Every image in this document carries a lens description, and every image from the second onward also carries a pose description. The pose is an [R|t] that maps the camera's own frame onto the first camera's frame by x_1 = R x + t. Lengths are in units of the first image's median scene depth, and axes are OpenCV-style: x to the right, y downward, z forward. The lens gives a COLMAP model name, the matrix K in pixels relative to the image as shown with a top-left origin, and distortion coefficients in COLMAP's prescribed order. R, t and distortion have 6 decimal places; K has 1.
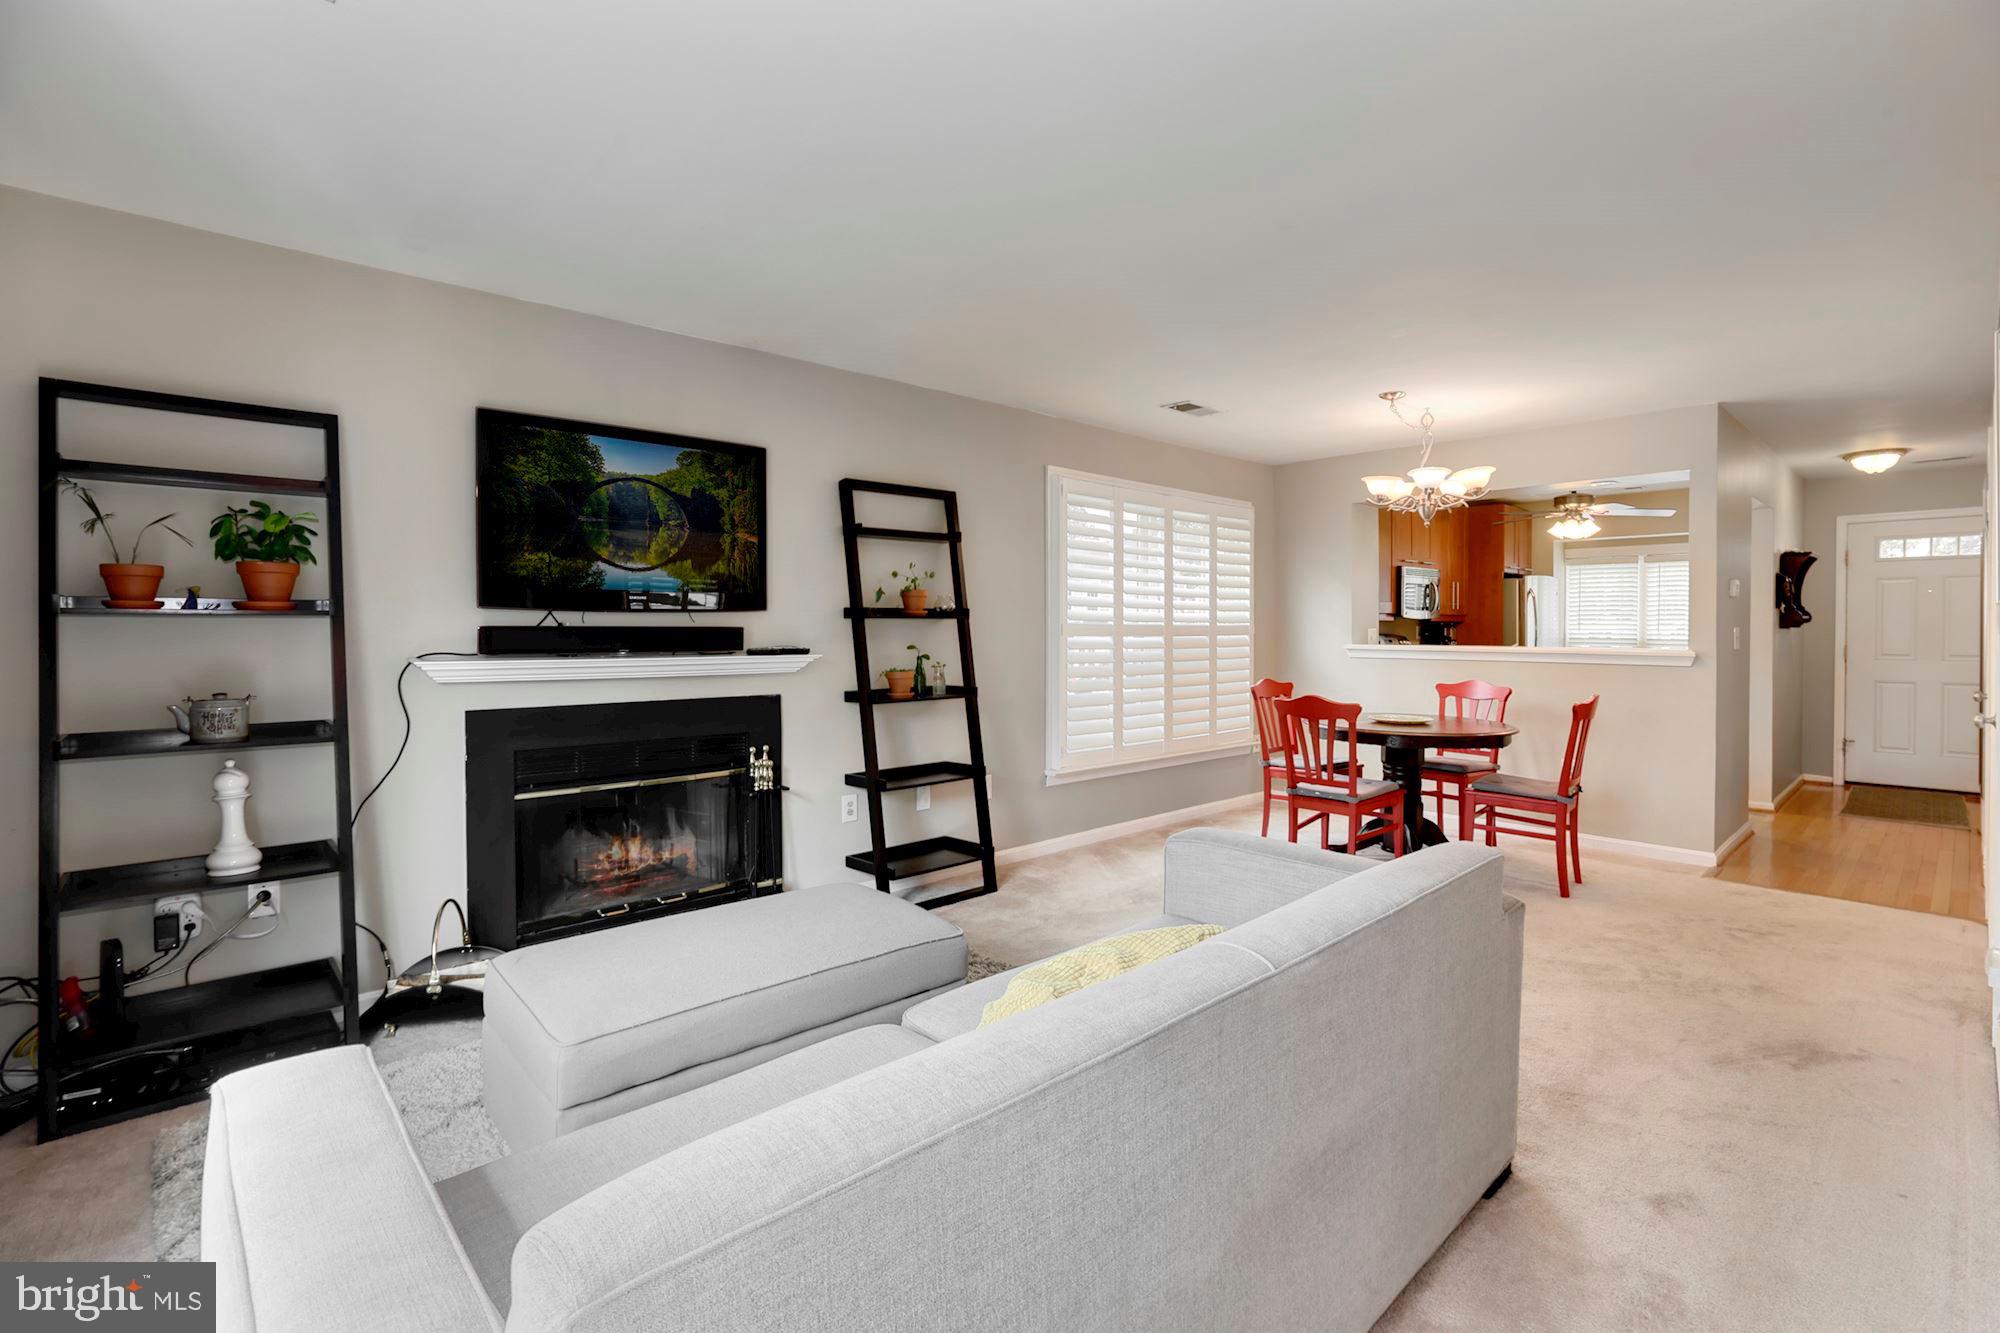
lens RADIAL K [[907.0, 0, 1003.1], [0, 907.0, 653.8], [0, 0, 1]] dist [-0.002133, -0.000231]
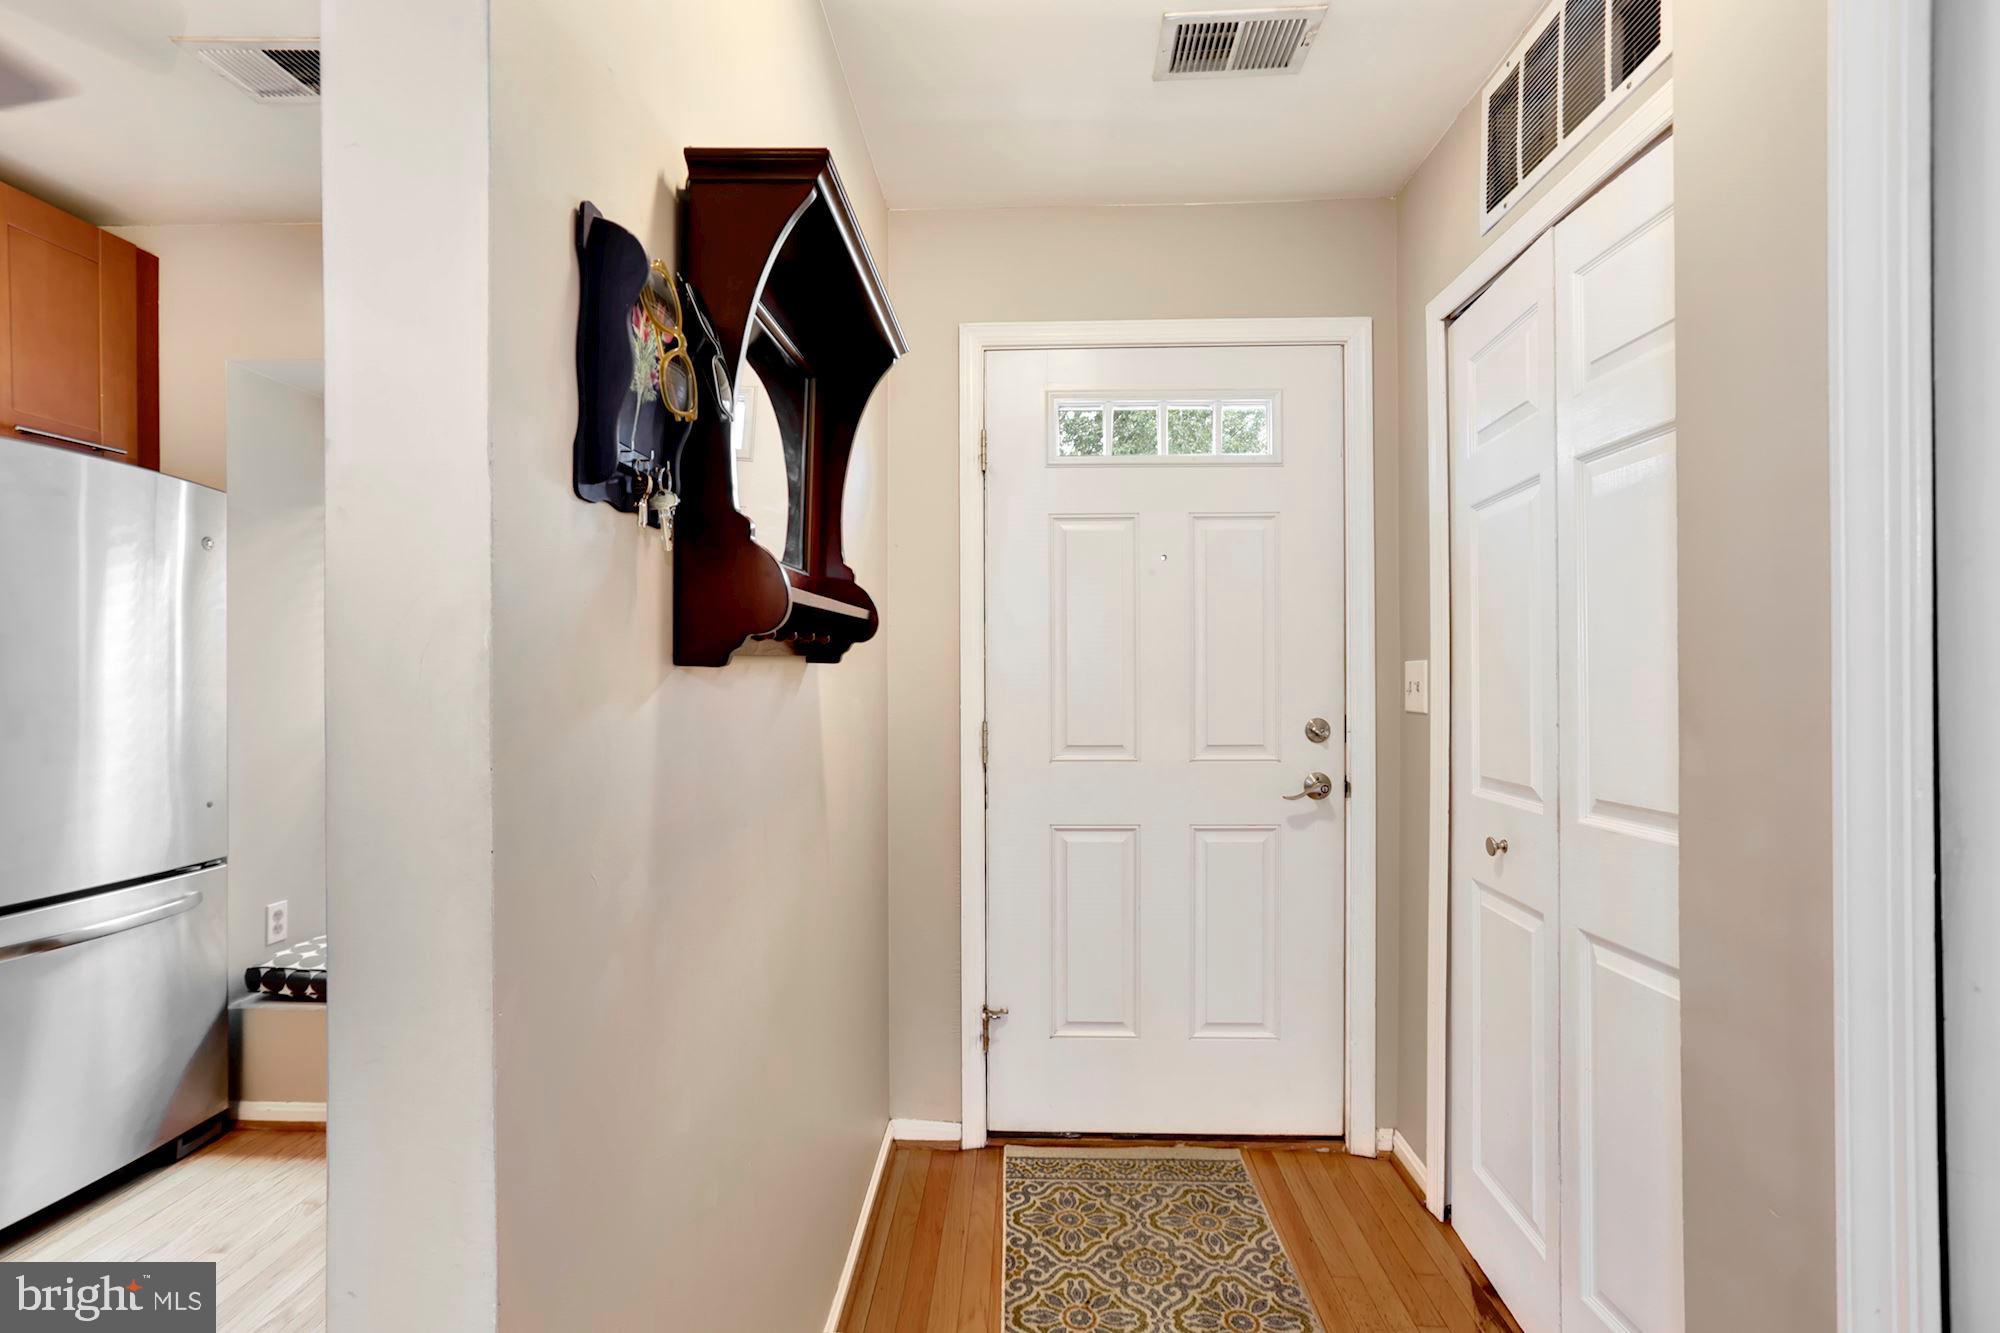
lens RADIAL K [[907.0, 0, 1004.4], [0, 907.0, 665.6], [0, 0, 1]] dist [-0.002133, -0.000231]
pose [[0.711201, -0.000475, 0.702988, 0.706254], [0.013427, 0.999827, -0.012909, -0.022943], [-0.702860, 0.018620, 0.711084, 0.762288]]
